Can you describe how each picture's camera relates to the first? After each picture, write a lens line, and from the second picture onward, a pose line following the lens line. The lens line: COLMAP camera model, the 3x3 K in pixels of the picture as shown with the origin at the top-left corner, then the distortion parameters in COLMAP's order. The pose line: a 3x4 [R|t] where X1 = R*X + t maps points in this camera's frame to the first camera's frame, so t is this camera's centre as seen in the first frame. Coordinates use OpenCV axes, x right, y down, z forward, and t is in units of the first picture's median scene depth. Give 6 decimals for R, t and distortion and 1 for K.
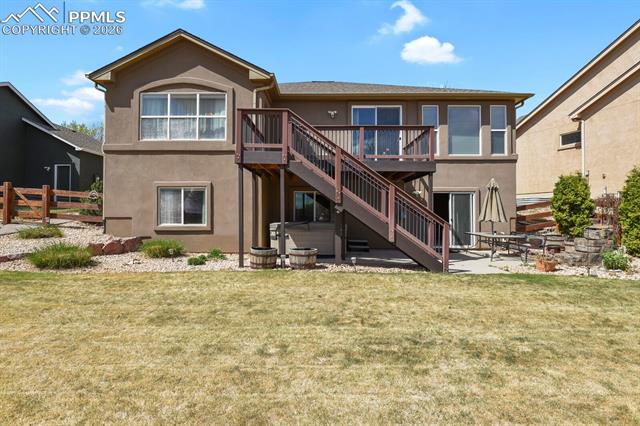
lens RADIAL K [[313.3, 0, 320.7], [0, 313.3, 210.8], [0, 0, 1]] dist [-0.021713, -0.000889]
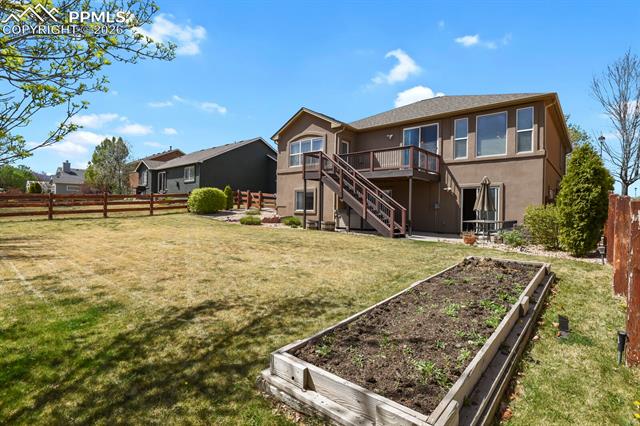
lens RADIAL K [[313.3, 0, 319.7], [0, 313.3, 211.7], [0, 0, 1]] dist [-0.021713, -0.000889]
pose [[0.753162, 0.014019, -0.657686, 0.836761], [-0.009473, 0.999900, 0.010464, 0.030882], [0.657767, -0.001651, 0.753219, -0.354142]]
